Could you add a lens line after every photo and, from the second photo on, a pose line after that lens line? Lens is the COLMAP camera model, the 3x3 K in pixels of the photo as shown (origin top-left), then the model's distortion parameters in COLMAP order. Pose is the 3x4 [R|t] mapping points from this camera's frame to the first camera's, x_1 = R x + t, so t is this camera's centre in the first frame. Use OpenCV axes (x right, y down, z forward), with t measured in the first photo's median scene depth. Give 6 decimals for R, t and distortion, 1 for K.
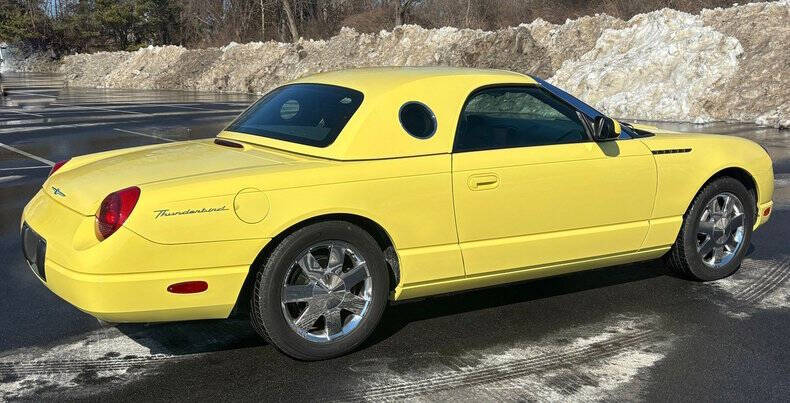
lens RADIAL K [[827.7, 0, 377.4], [0, 827.7, 253.5], [0, 0, 1]] dist [0.027649, -0.024464]
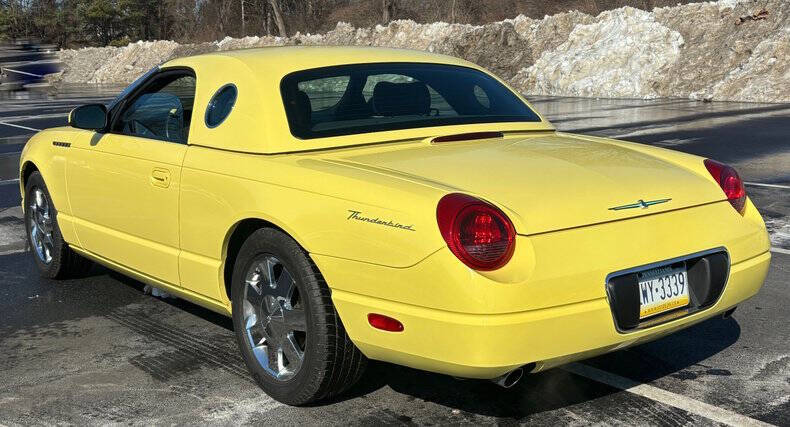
lens RADIAL K [[899.0, 0, 382.5], [0, 899.0, 250.3], [0, 0, 1]] dist [0.096008, -0.279514]
pose [[0.999325, -0.019432, 0.031169, -0.048735], [0.019834, 0.999724, -0.012626, 0.062768], [-0.030915, 0.013236, 0.999434, -0.276851]]
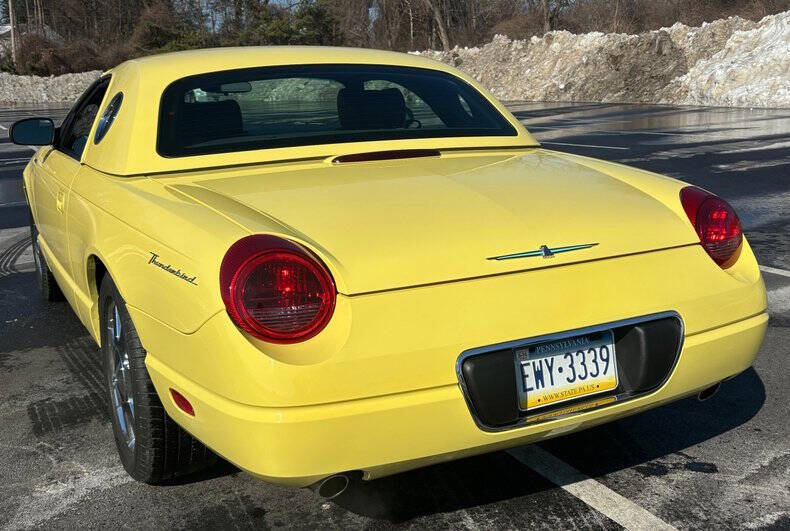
lens RADIAL K [[864.7, 0, 398.0], [0, 864.7, 280.8], [0, 0, 1]] dist [0.021913, -0.007458]
pose [[0.990099, 0.006249, -0.140233, -0.013399], [-0.004434, 0.999902, 0.013250, 0.057712], [0.140302, -0.012497, 0.990030, -0.243459]]
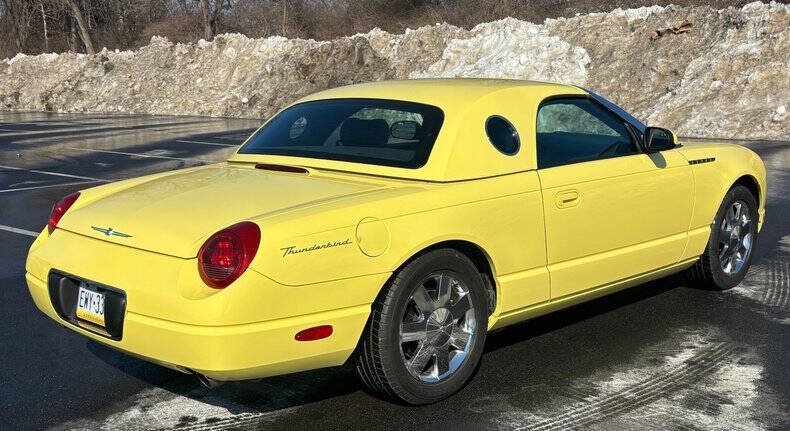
lens RADIAL K [[880.9, 0, 384.3], [0, 880.9, 279.1], [0, 0, 1]] dist [0.025264, -0.032432]
pose [[0.973122, -0.061011, 0.222060, -0.047543], [0.060673, 0.998123, 0.008350, -0.002616], [-0.222152, 0.005347, 0.974997, 0.010669]]
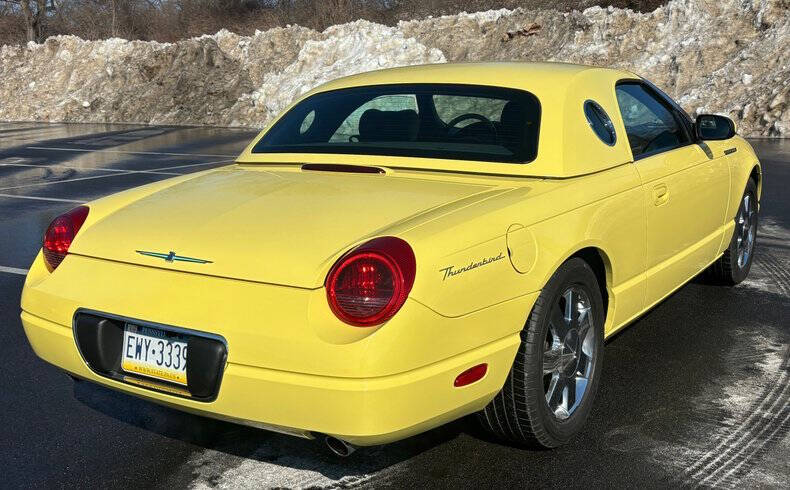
lens RADIAL K [[851.3, 0, 386.8], [0, 851.3, 284.2], [0, 0, 1]] dist [0.049671, -0.119998]
pose [[0.907166, -0.111510, 0.405729, -0.075494], [0.107625, 0.993662, 0.032458, -0.008570], [-0.406777, 0.014222, 0.913417, 0.050853]]
